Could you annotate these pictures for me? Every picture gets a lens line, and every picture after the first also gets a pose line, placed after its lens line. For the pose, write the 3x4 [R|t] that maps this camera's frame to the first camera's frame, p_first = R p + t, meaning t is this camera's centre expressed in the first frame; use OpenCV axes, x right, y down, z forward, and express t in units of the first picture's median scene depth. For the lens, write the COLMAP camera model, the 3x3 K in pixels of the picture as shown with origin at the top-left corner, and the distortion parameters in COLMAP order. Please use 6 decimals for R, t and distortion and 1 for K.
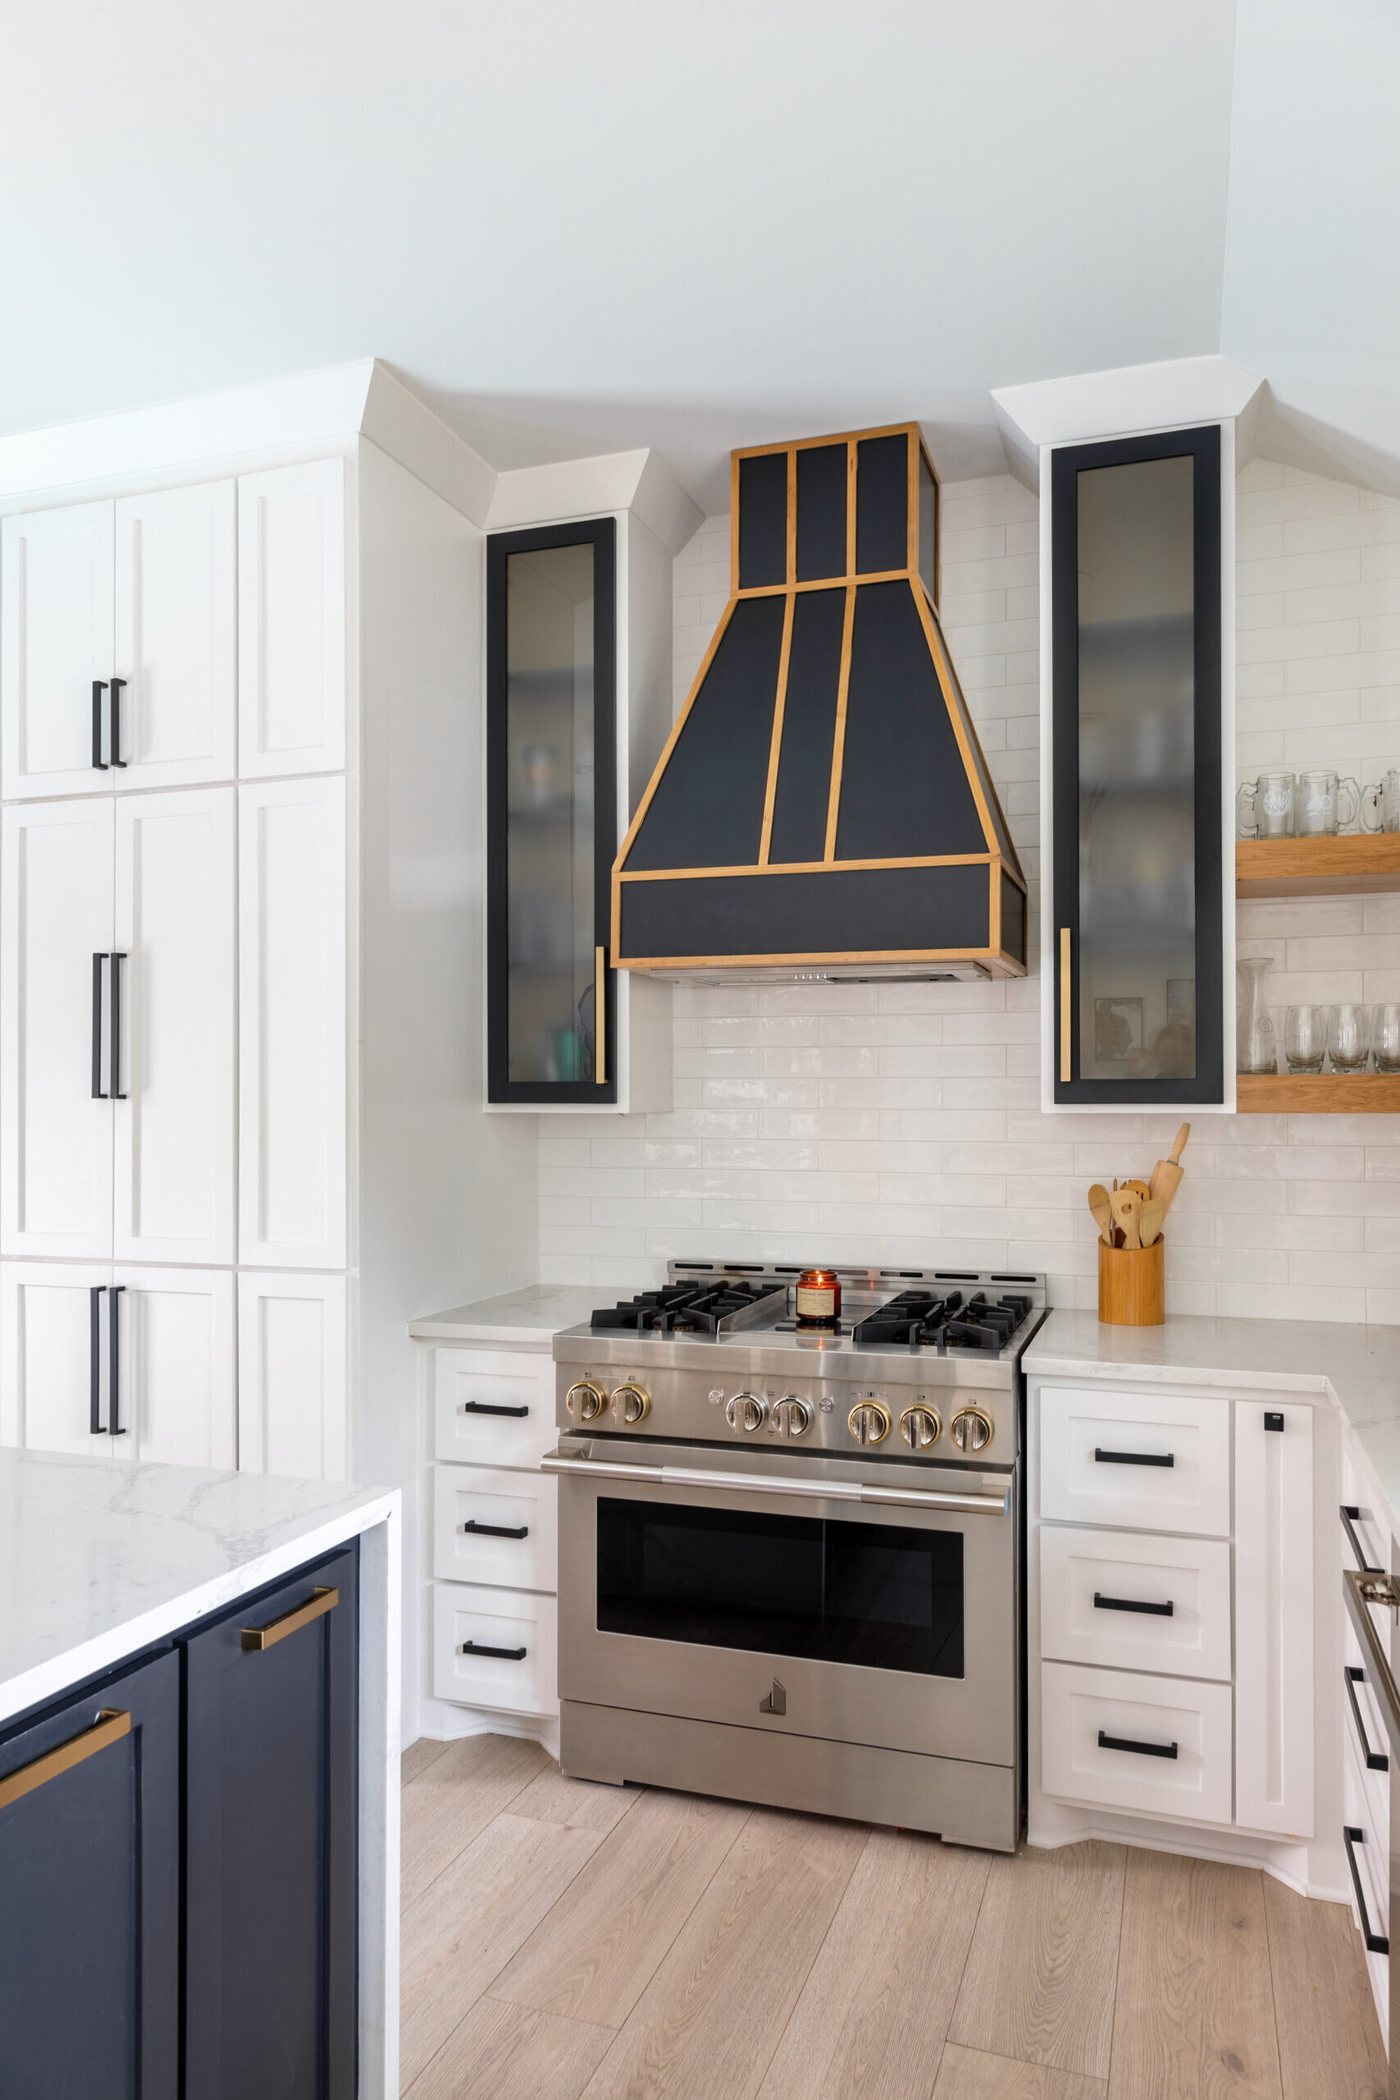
lens RADIAL K [[1368.5, 0, 709.9], [0, 1368.5, 1090.1], [0, 0, 1]] dist [0.003529, 0.001370]
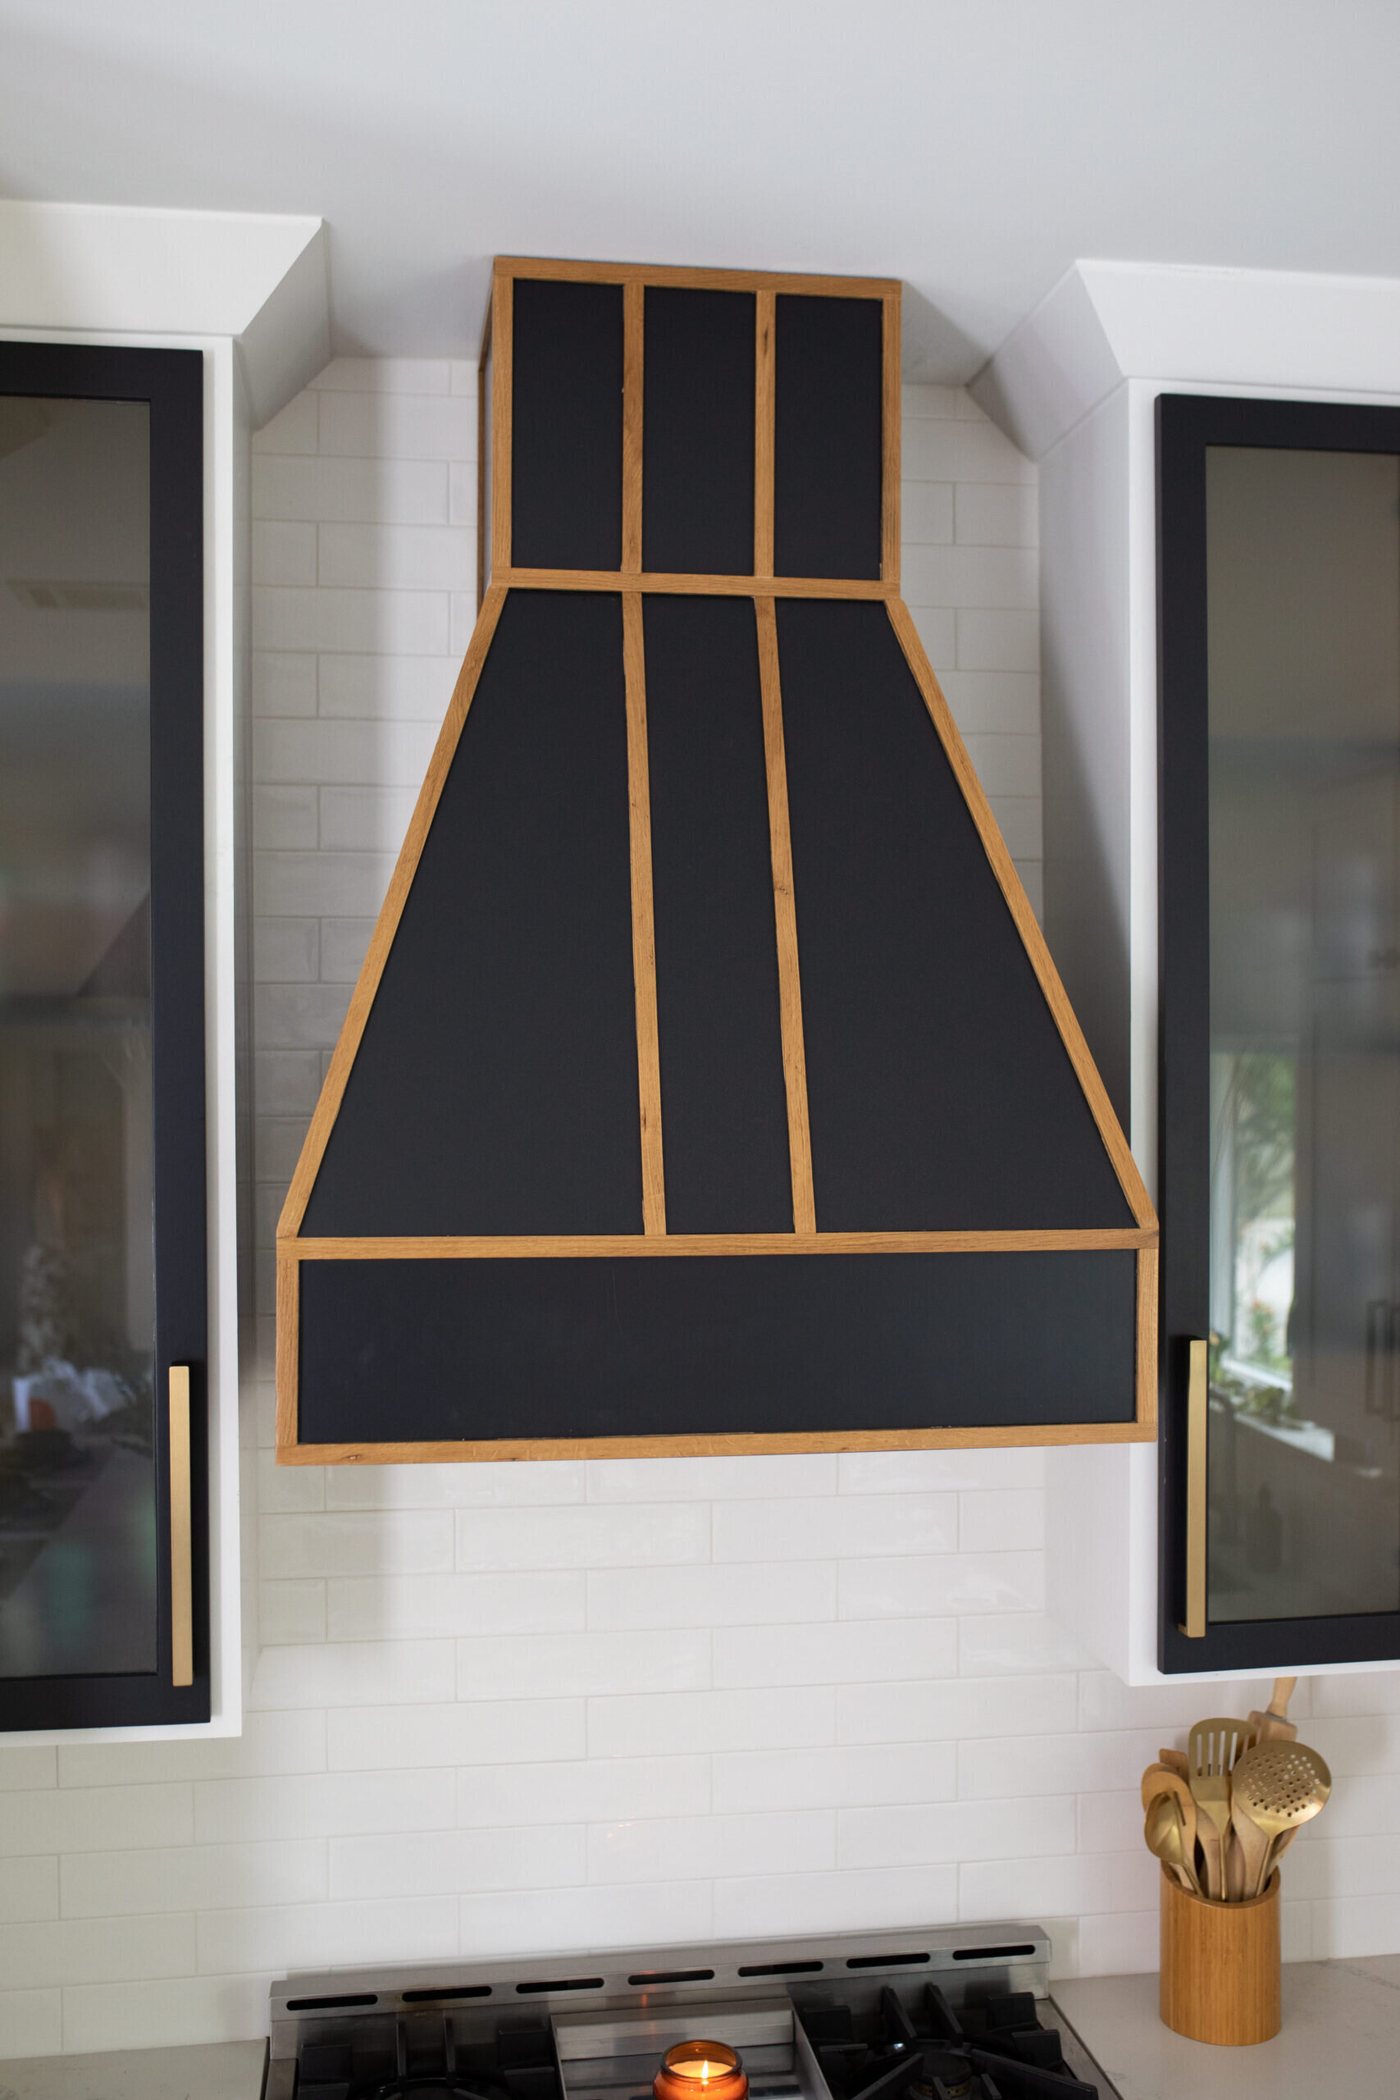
lens RADIAL K [[2030.3, 0, 700.0], [0, 2030.3, 1090.3], [0, 0, 1]] dist [-0.042577, 0.003919]
pose [[0.885719, -0.007827, 0.464156, -0.247722], [0.001531, 0.999902, 0.013940, -0.216767], [-0.464219, -0.011637, 0.885644, 0.408152]]
